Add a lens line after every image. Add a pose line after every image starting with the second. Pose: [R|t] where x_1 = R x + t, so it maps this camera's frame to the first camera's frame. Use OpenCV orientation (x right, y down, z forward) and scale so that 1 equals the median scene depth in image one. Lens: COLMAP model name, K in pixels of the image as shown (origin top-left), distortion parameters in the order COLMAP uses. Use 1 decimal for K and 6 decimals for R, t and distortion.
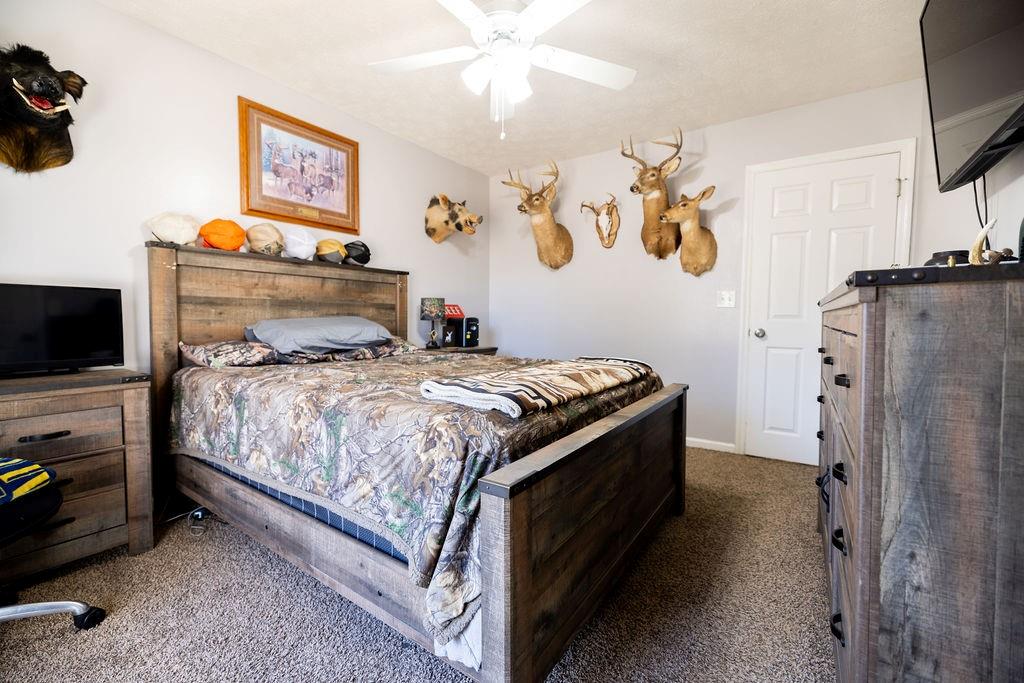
lens RADIAL K [[431.0, 0, 509.5], [0, 431.0, 337.0], [0, 0, 1]] dist [0.002271, 0.000405]
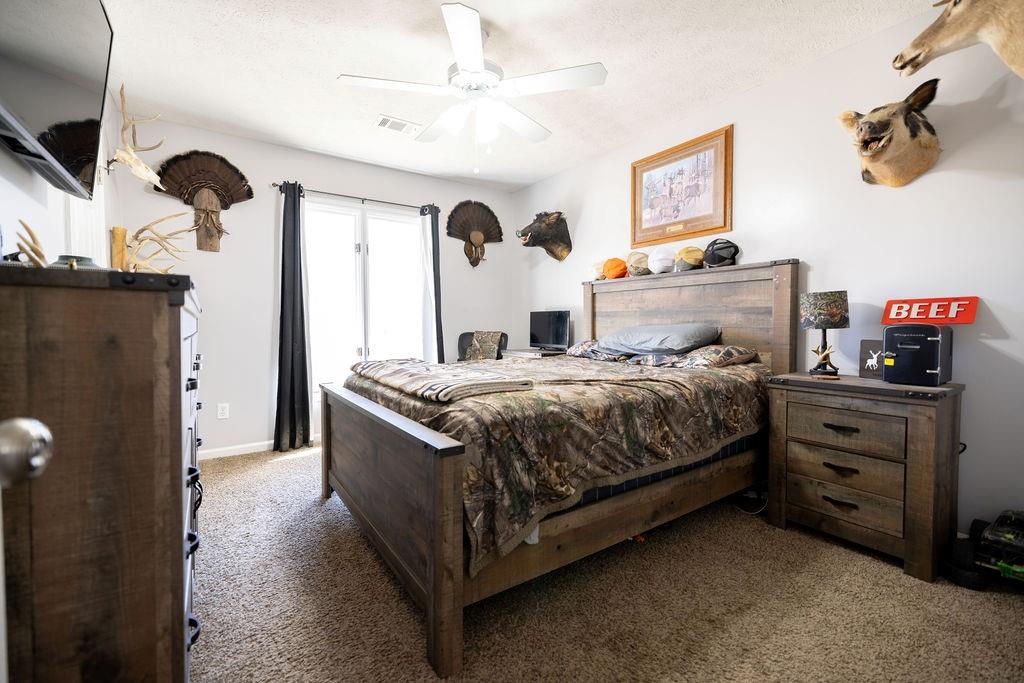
lens RADIAL K [[431.0, 0, 510.3], [0, 431.0, 336.7], [0, 0, 1]] dist [0.002271, 0.000405]
pose [[-0.347737, 0.020169, -0.937375, 0.696913], [-0.044087, 0.998311, 0.037835, -0.039250], [0.936555, 0.054483, -0.346260, 0.997575]]
